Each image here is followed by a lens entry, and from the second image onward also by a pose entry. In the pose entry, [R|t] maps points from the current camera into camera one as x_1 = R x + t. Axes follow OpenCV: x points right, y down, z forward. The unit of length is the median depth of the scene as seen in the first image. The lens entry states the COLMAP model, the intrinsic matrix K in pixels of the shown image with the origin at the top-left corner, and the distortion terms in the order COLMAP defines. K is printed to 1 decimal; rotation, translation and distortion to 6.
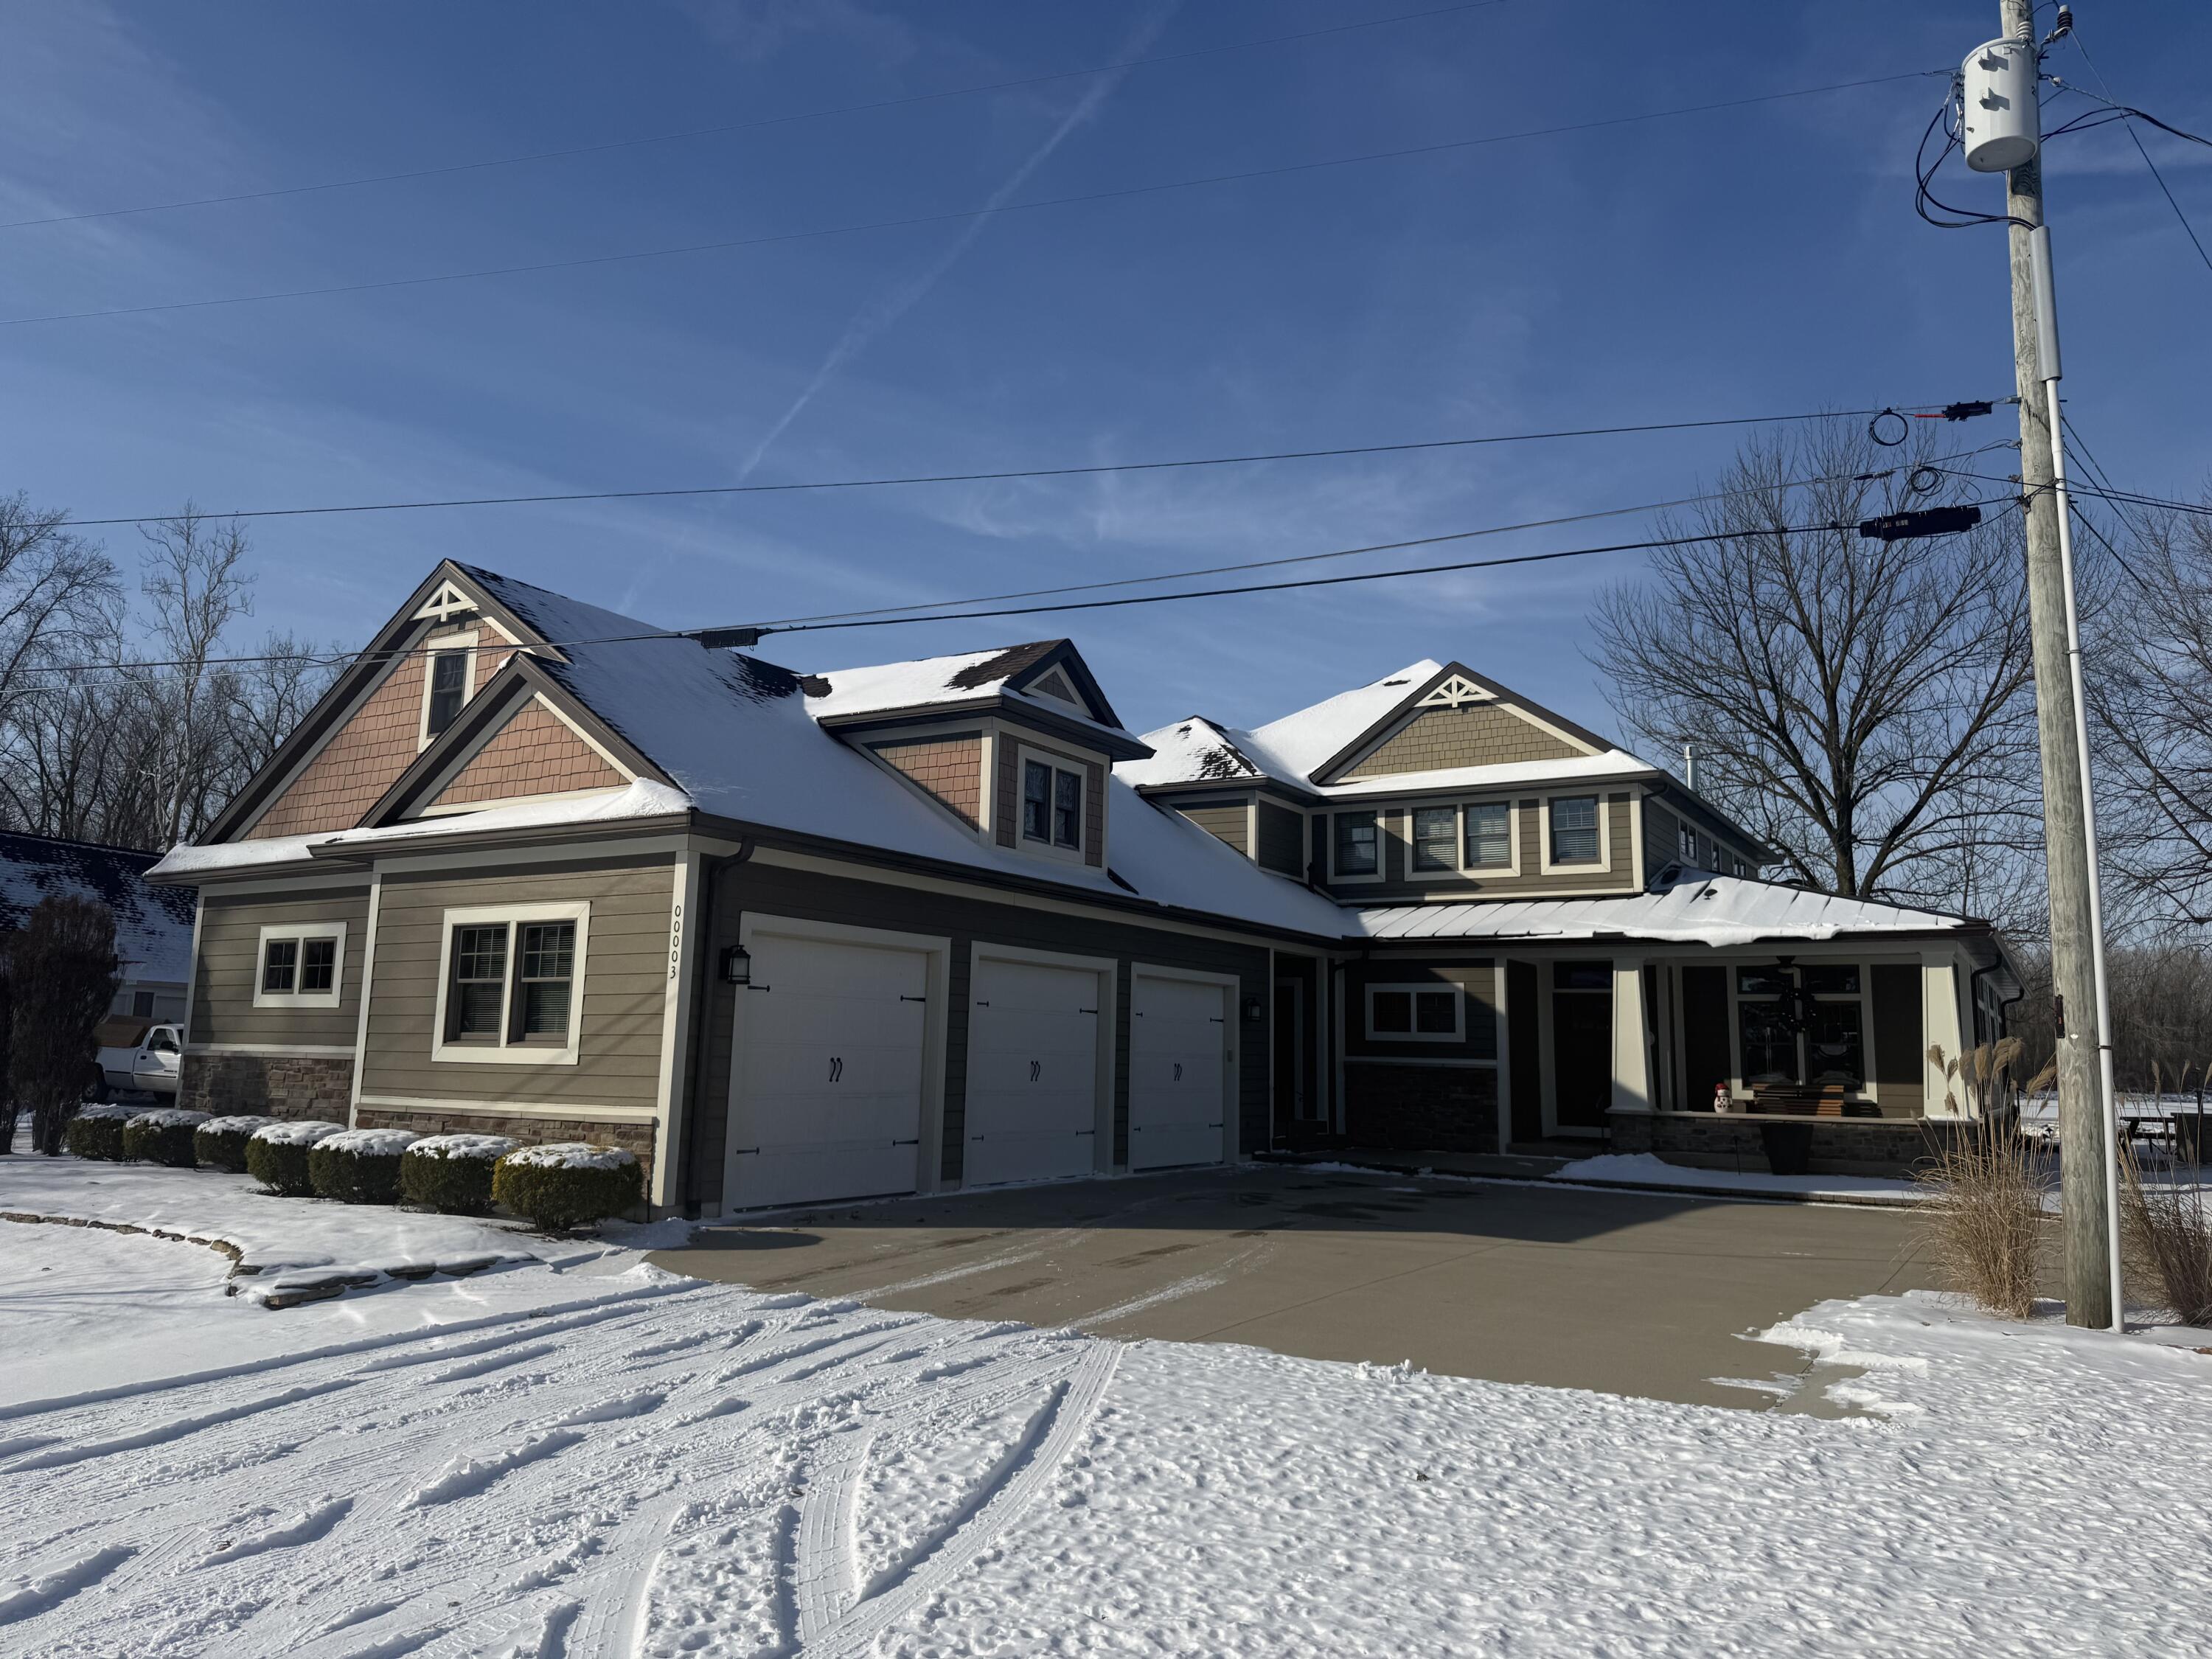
lens RADIAL K [[1576.1, 0, 1107.8], [0, 1576.1, 819.8], [0, 0, 1]] dist [0.056496, -0.039314]
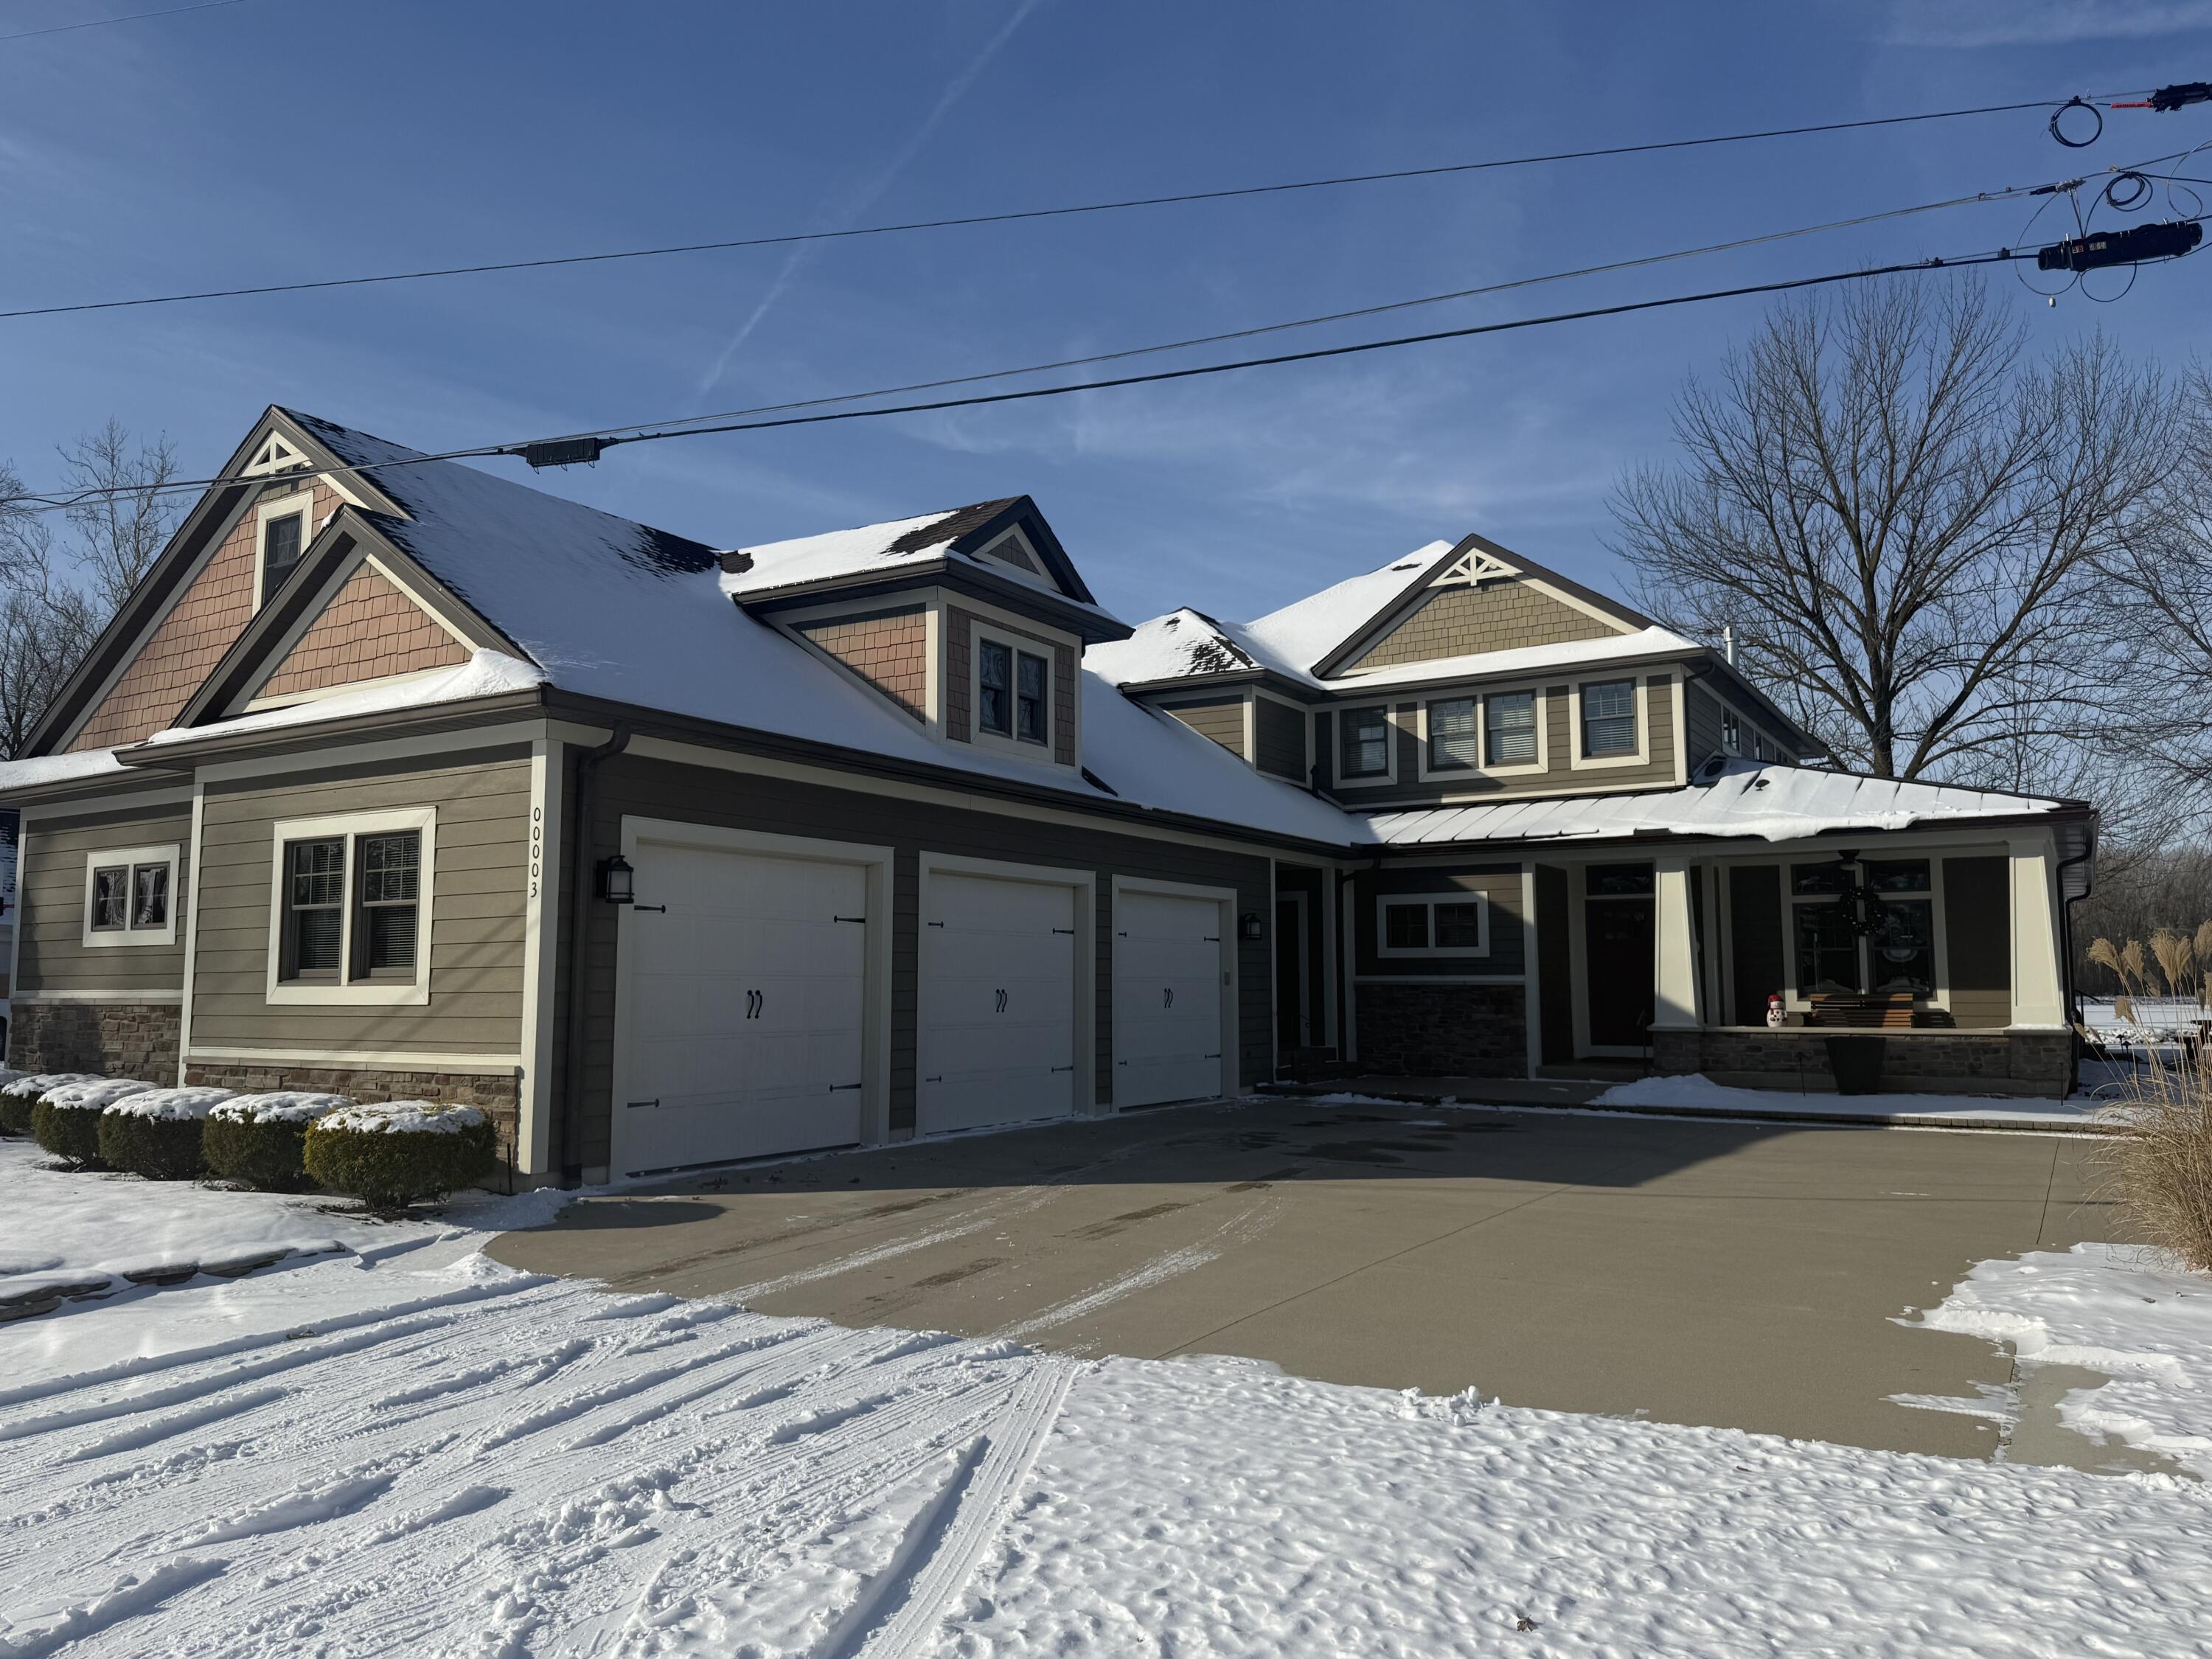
lens RADIAL K [[1576.1, 0, 1123.3], [0, 1576.1, 850.7], [0, 0, 1]] dist [0.056496, -0.039314]
pose [[0.999684, -0.023496, 0.008980, 0.015701], [0.022886, 0.997760, 0.062857, 0.025846], [-0.010437, -0.062631, 0.997982, 0.148547]]
